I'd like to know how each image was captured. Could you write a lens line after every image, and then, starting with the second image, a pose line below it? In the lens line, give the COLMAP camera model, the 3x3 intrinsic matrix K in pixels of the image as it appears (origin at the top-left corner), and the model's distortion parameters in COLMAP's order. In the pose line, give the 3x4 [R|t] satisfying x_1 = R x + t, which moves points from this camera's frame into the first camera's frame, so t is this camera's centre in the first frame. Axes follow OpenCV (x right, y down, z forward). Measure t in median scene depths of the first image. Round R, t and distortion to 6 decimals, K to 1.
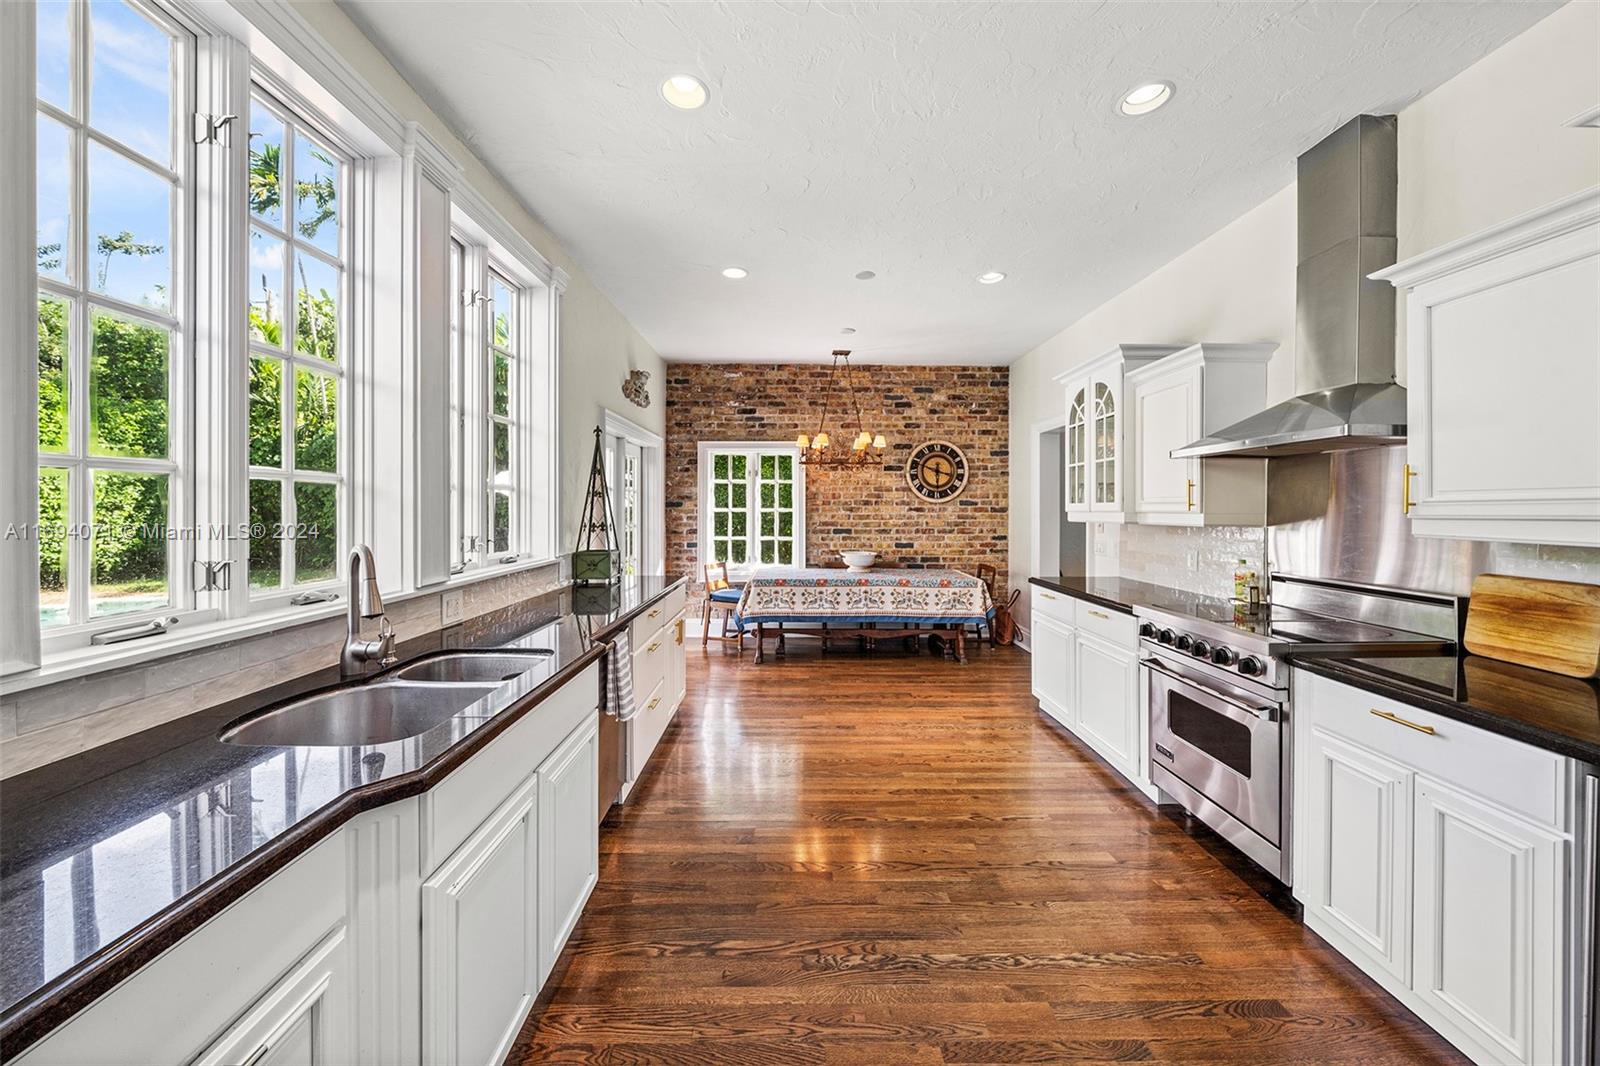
lens RADIAL K [[562.0, 0, 798.5], [0, 562.0, 499.8], [0, 0, 1]] dist [-0.028885, -0.000006]
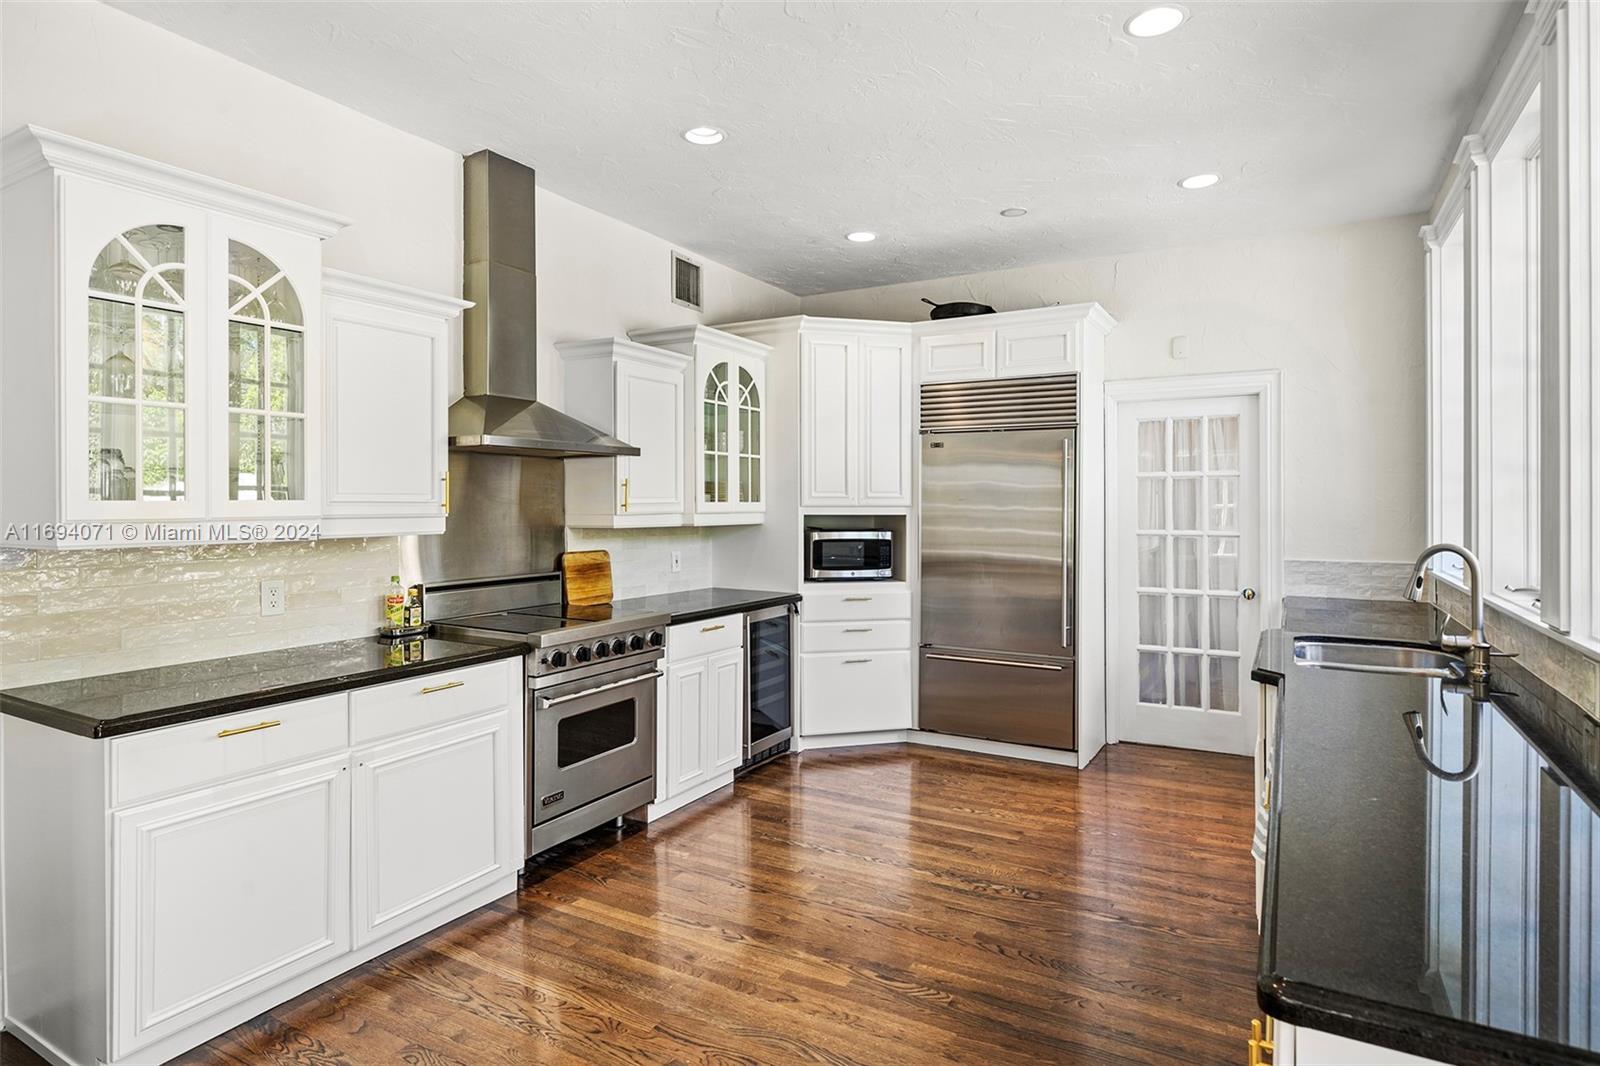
lens RADIAL K [[860.8, 0, 809.0], [0, 860.8, 505.7], [0, 0, 1]] dist [0.002185, 0.000106]
pose [[-0.867910, -0.009389, 0.496633, -0.347420], [-0.007543, 0.999955, 0.005722, 0.000729], [-0.496664, 0.001220, -0.867942, 2.116272]]
